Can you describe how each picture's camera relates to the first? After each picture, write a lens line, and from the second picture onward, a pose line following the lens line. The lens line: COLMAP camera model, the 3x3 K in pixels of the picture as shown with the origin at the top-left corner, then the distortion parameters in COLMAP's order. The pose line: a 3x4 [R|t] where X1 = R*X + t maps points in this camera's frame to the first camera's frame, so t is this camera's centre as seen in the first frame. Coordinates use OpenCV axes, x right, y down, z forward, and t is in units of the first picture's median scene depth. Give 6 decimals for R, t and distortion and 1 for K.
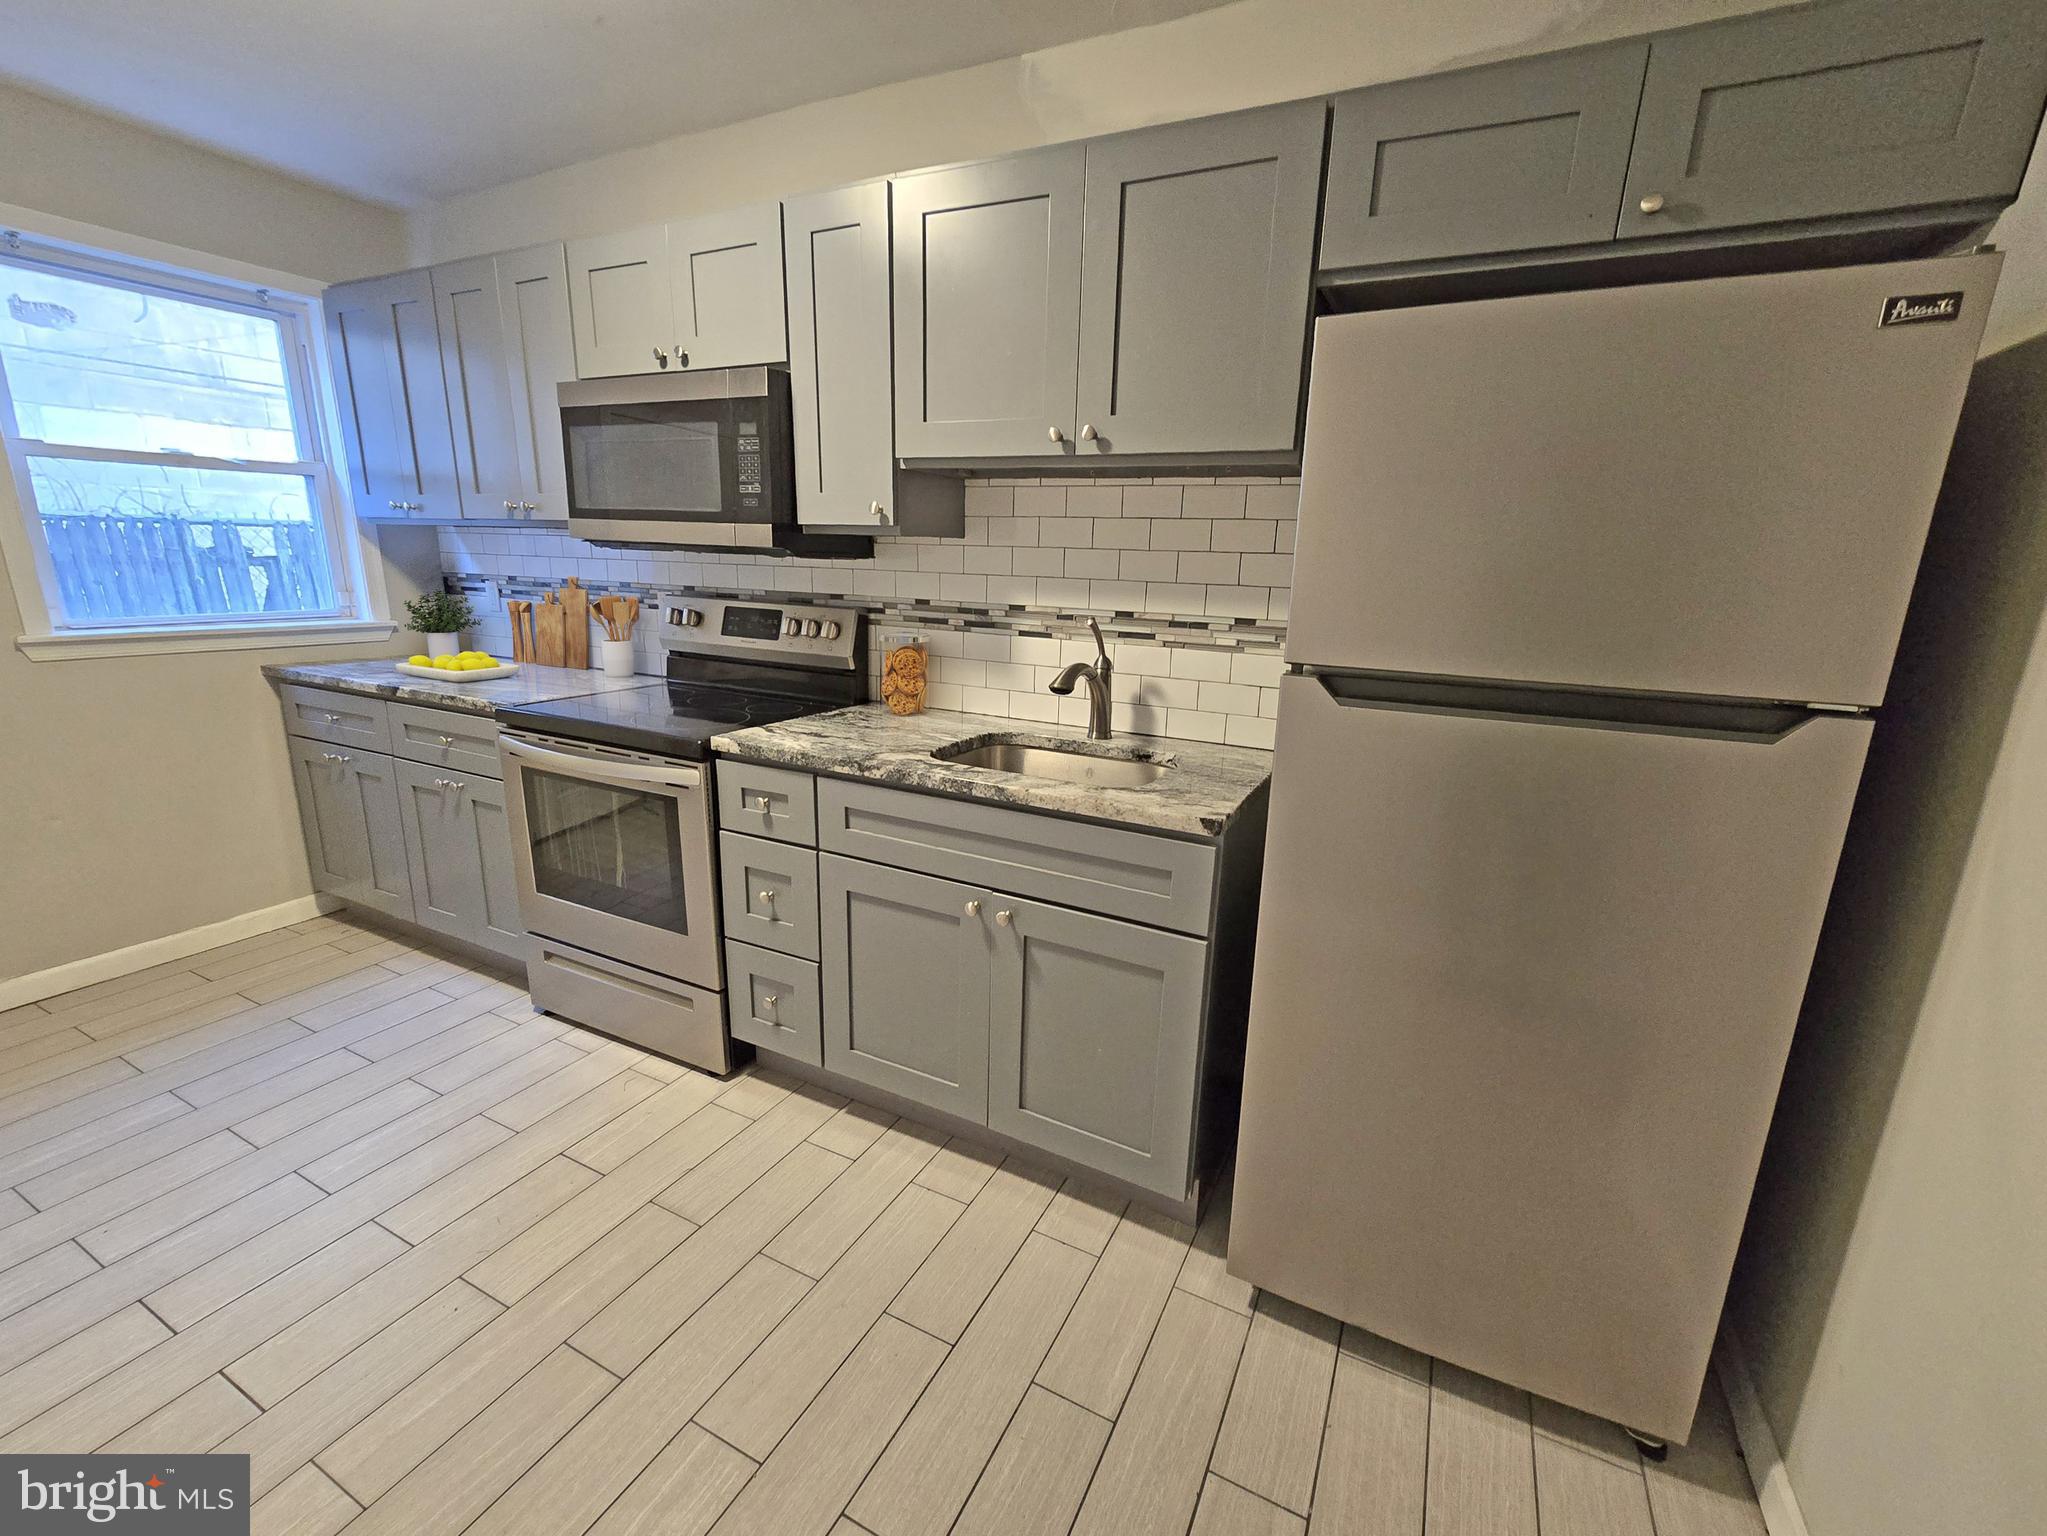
lens RADIAL K [[839.5, 0, 1035.4], [0, 839.5, 763.1], [0, 0, 1]] dist [-0.001035, -0.000167]
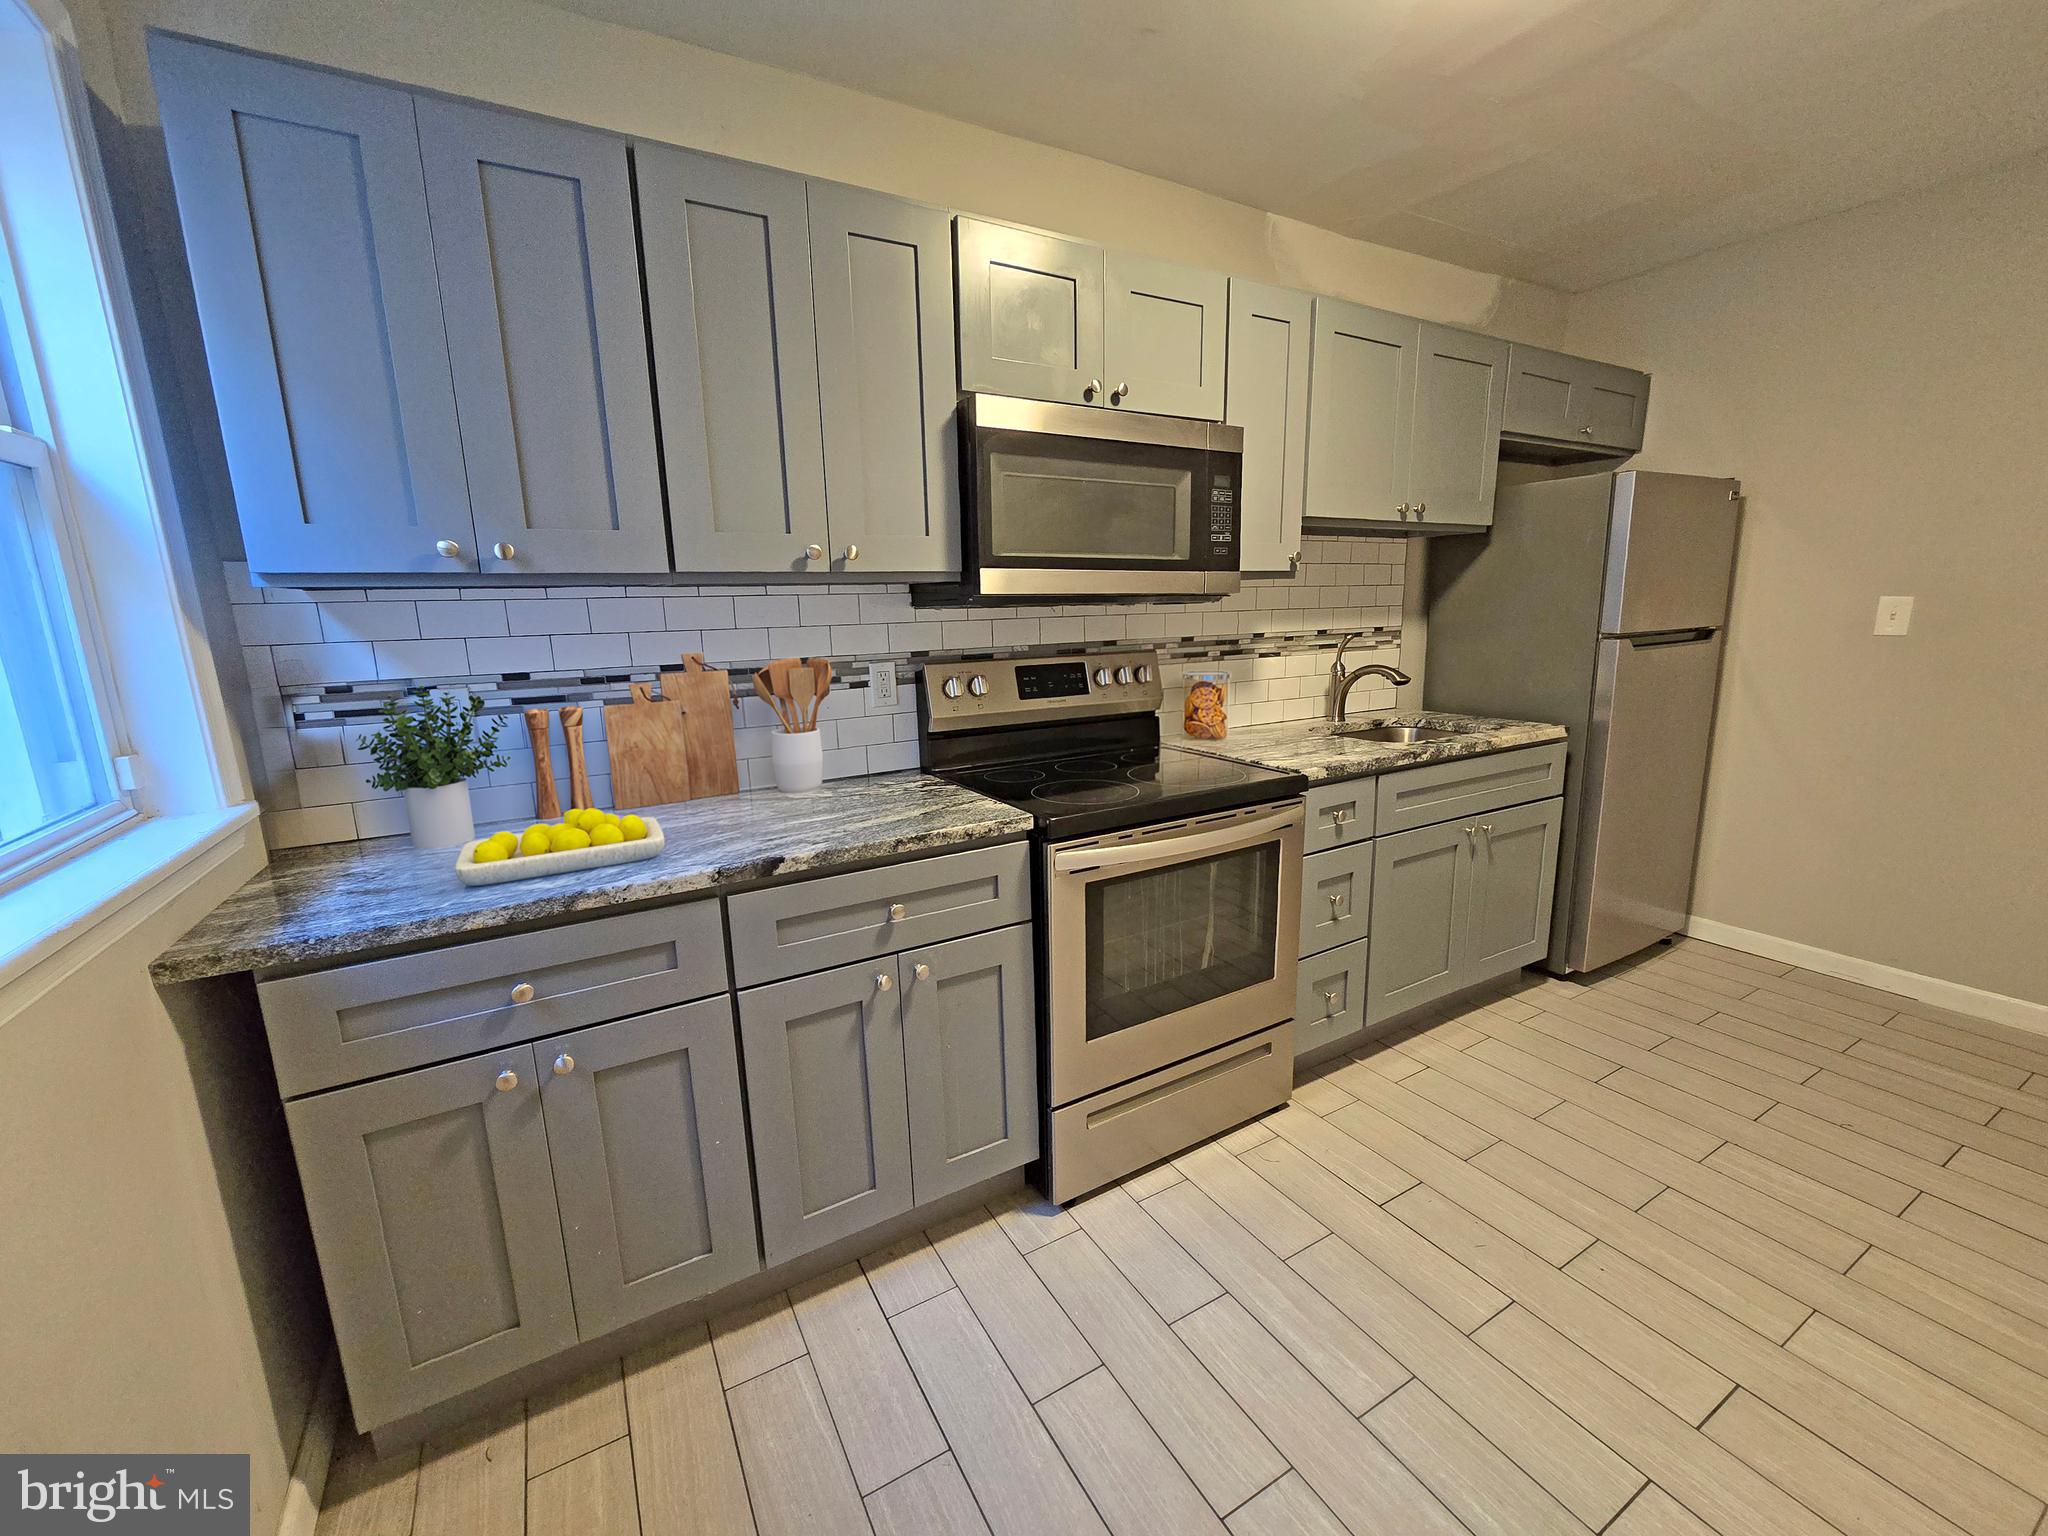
lens RADIAL K [[824.0, 0, 1024.0], [0, 824.0, 768.0], [0, 0, 1]] dist [0.000240, -0.000031]
pose [[0.560732, -0.204728, 0.802288, -1.206248], [0.236040, 0.968268, 0.082111, -0.172129], [-0.793640, 0.143330, 0.591263, 0.563763]]
